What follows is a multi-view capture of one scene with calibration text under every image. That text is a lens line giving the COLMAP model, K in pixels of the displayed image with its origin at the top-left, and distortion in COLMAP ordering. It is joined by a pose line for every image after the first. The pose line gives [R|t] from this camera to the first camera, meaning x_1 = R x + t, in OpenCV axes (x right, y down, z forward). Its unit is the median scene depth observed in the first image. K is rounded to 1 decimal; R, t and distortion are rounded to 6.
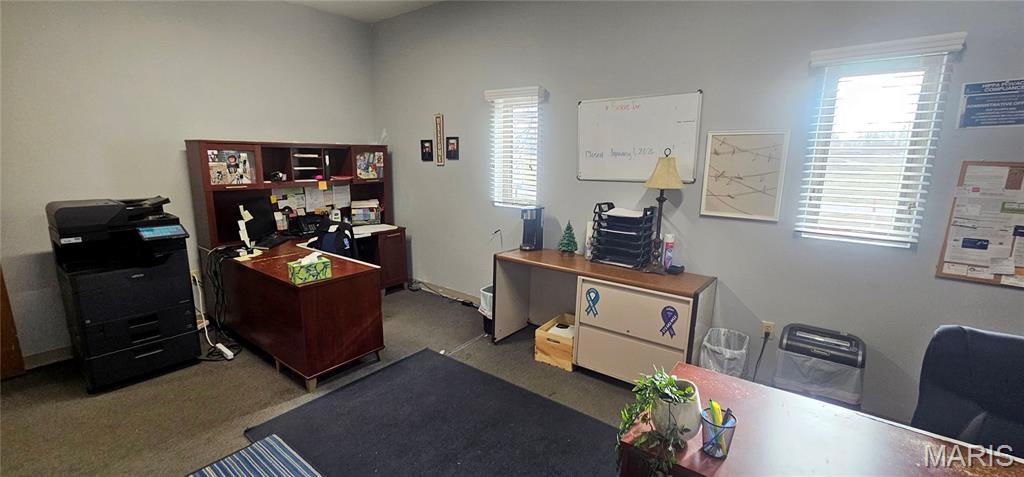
lens RADIAL K [[420.7, 0, 512.0], [0, 420.7, 238.5], [0, 0, 1]] dist [-0.000203, 0.000327]
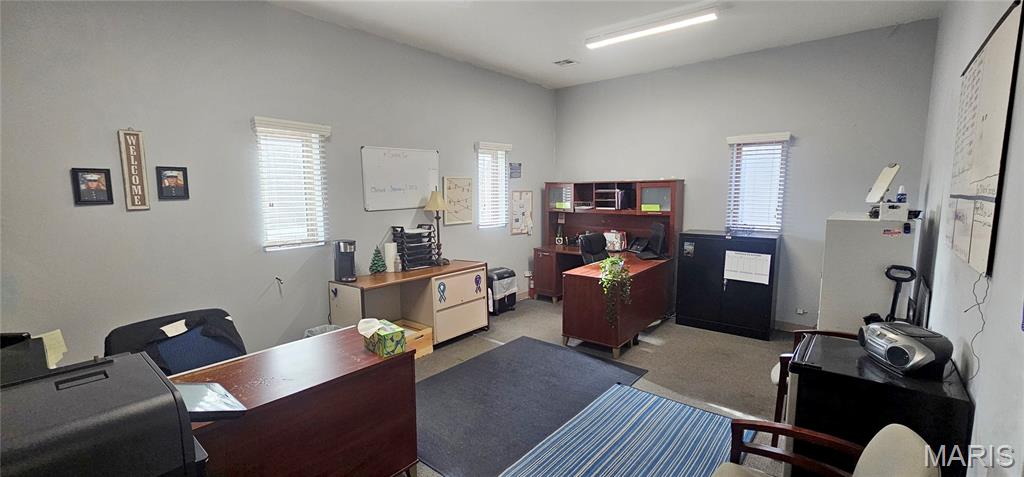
lens RADIAL K [[420.7, 0, 512.0], [0, 420.7, 238.5], [0, 0, 1]] dist [-0.000203, 0.000327]
pose [[0.031224, -0.125551, 0.991596, -1.112532], [0.199384, 0.972923, 0.116909, -0.135590], [-0.979424, 0.194057, 0.055411, 0.611061]]
